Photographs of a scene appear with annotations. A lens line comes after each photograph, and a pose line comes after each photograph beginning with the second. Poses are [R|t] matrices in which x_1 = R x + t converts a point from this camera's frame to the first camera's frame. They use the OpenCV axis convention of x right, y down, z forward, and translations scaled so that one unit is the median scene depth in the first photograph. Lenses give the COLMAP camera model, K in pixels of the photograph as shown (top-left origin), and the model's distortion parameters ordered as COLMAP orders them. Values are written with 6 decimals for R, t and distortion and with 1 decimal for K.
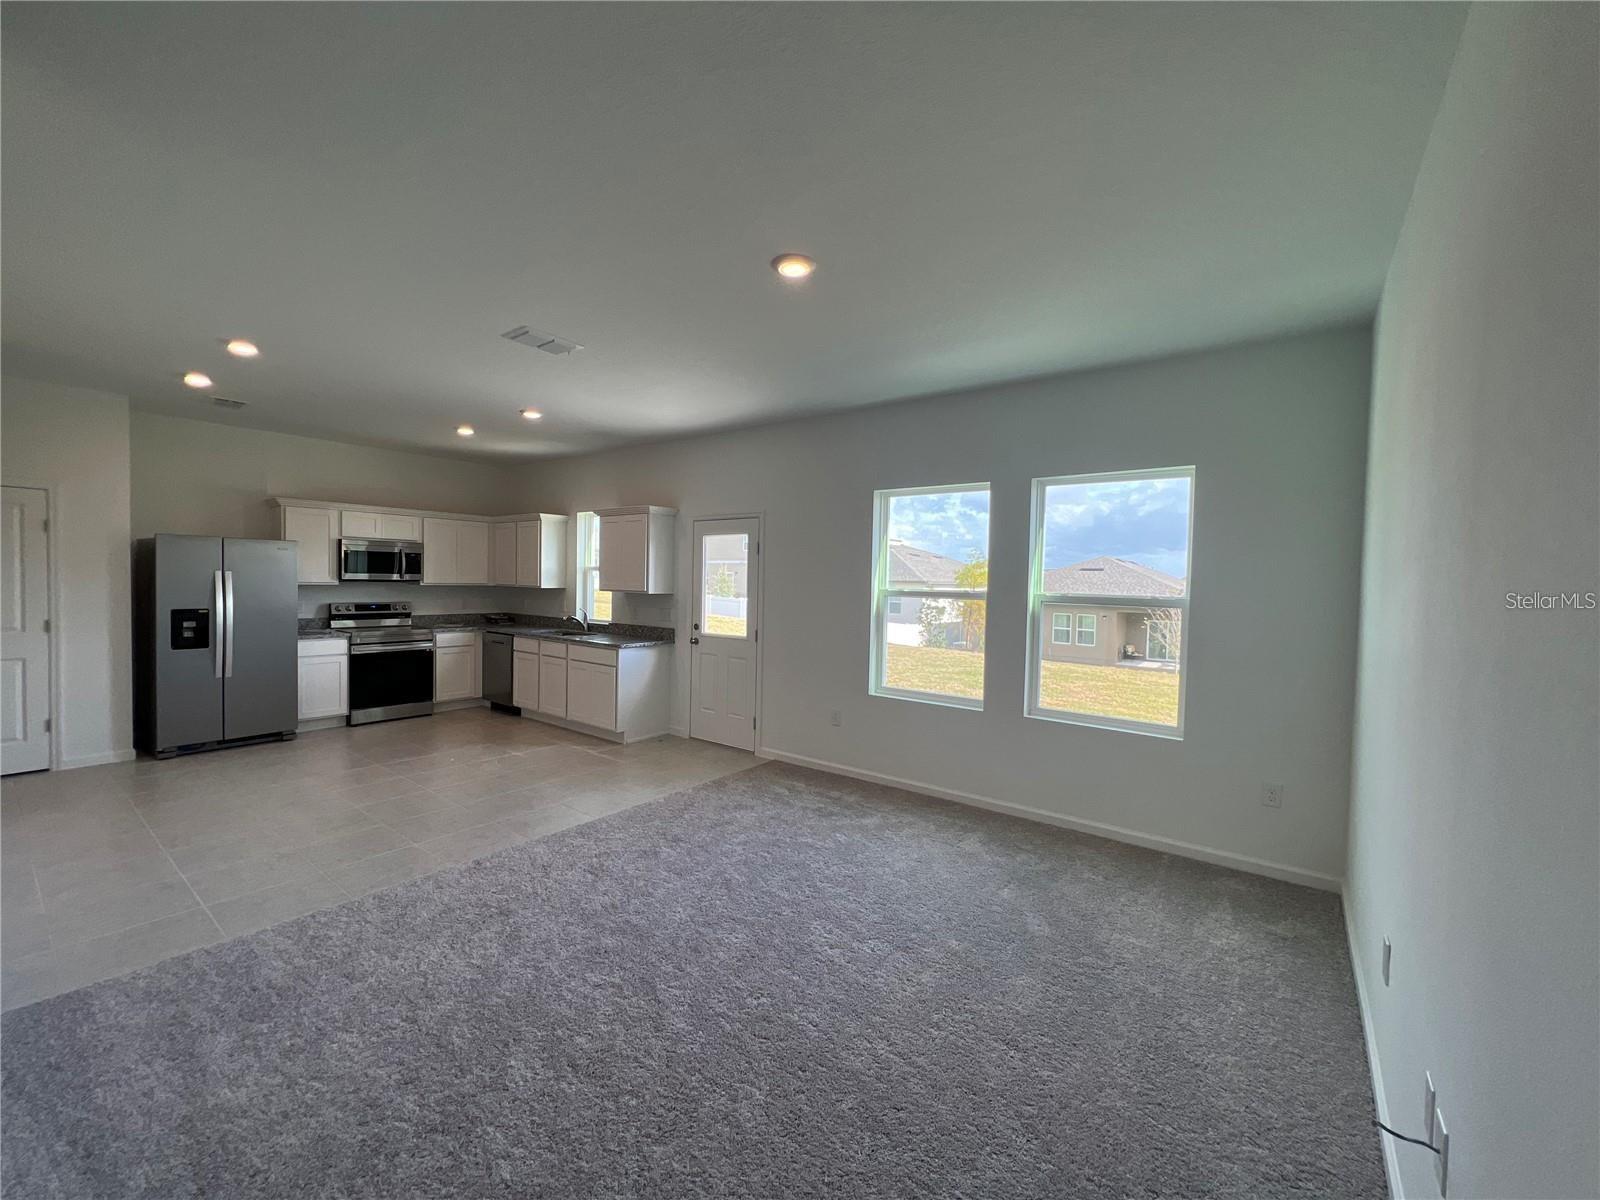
lens RADIAL K [[637.9, 0, 797.7], [0, 637.9, 597.0], [0, 0, 1]] dist [0.000885, 0.000014]
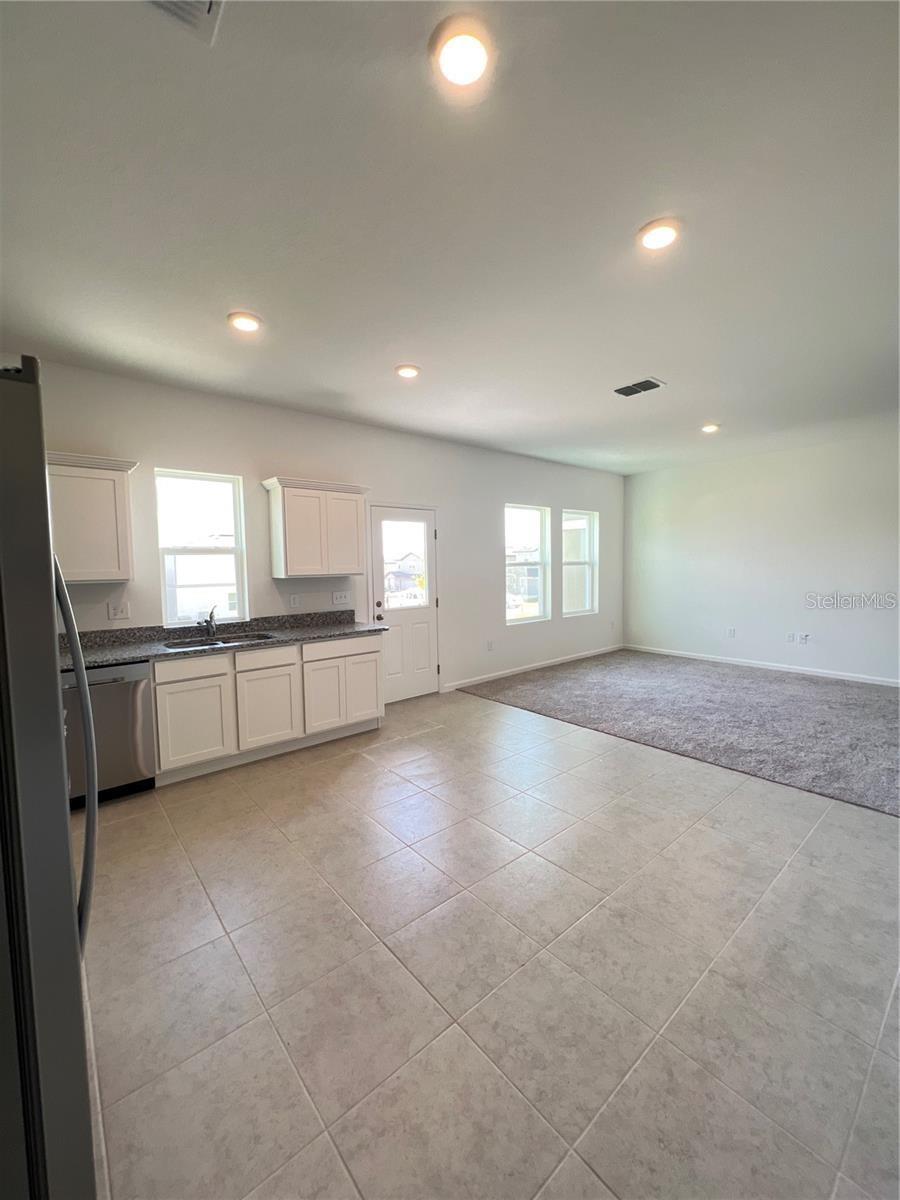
lens RADIAL K [[478.4, 0, 448.9], [0, 478.4, 599.9], [0, 0, 1]] dist [0.000885, 0.000014]
pose [[0.215237, -0.104854, 0.970916, -0.928730], [0.040714, 0.994318, 0.098355, -0.036067], [-0.975713, 0.018361, 0.218283, 0.706927]]
